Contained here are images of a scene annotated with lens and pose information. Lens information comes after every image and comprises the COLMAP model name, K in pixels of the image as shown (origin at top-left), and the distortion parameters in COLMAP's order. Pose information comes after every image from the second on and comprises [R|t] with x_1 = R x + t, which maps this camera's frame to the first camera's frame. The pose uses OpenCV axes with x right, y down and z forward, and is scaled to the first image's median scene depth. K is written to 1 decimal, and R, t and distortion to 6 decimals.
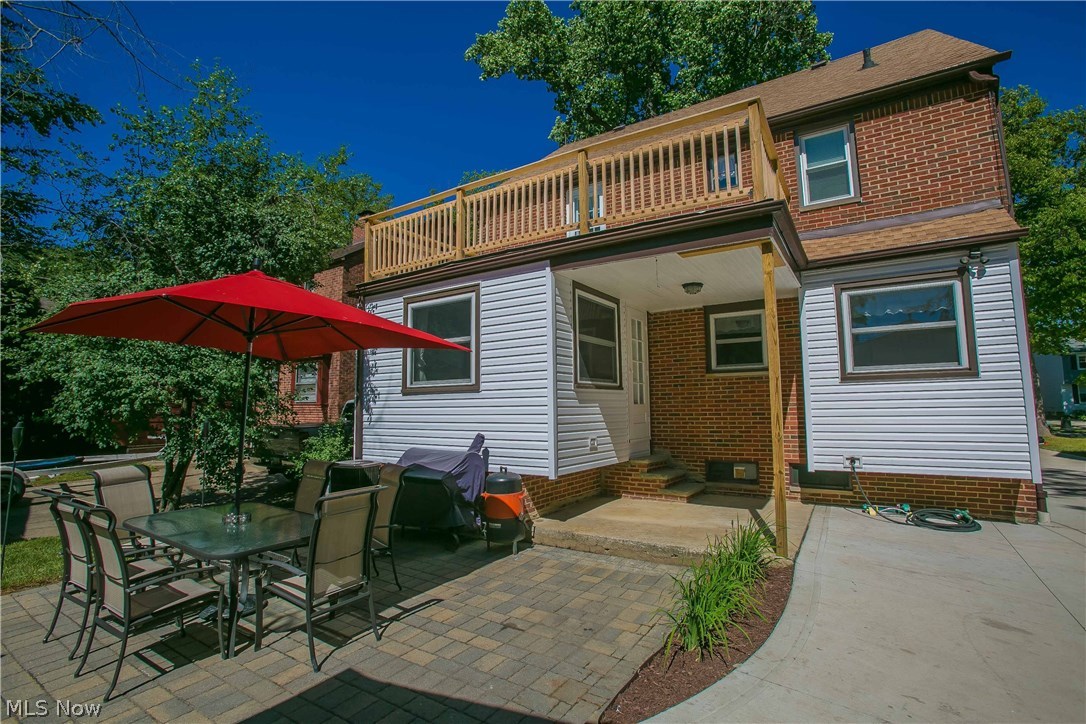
lens RADIAL K [[501.3, 0, 543.0], [0, 501.3, 362.0], [0, 0, 1]] dist [-0.081759, 0.035599]
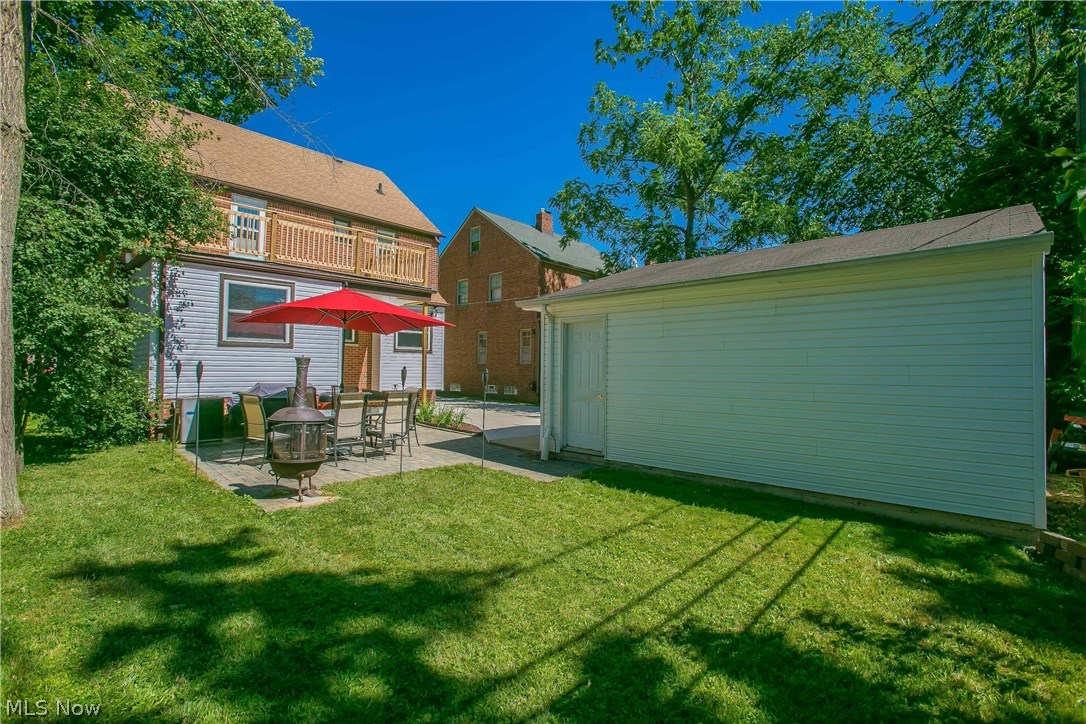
lens RADIAL K [[501.3, 0, 543.0], [0, 501.3, 362.0], [0, 0, 1]] dist [-0.081759, 0.035599]
pose [[0.172478, 0.027150, 0.984639, -1.511404], [-0.091160, 0.995770, -0.011489, 0.046222], [-0.980786, -0.087778, 0.174224, -0.103060]]
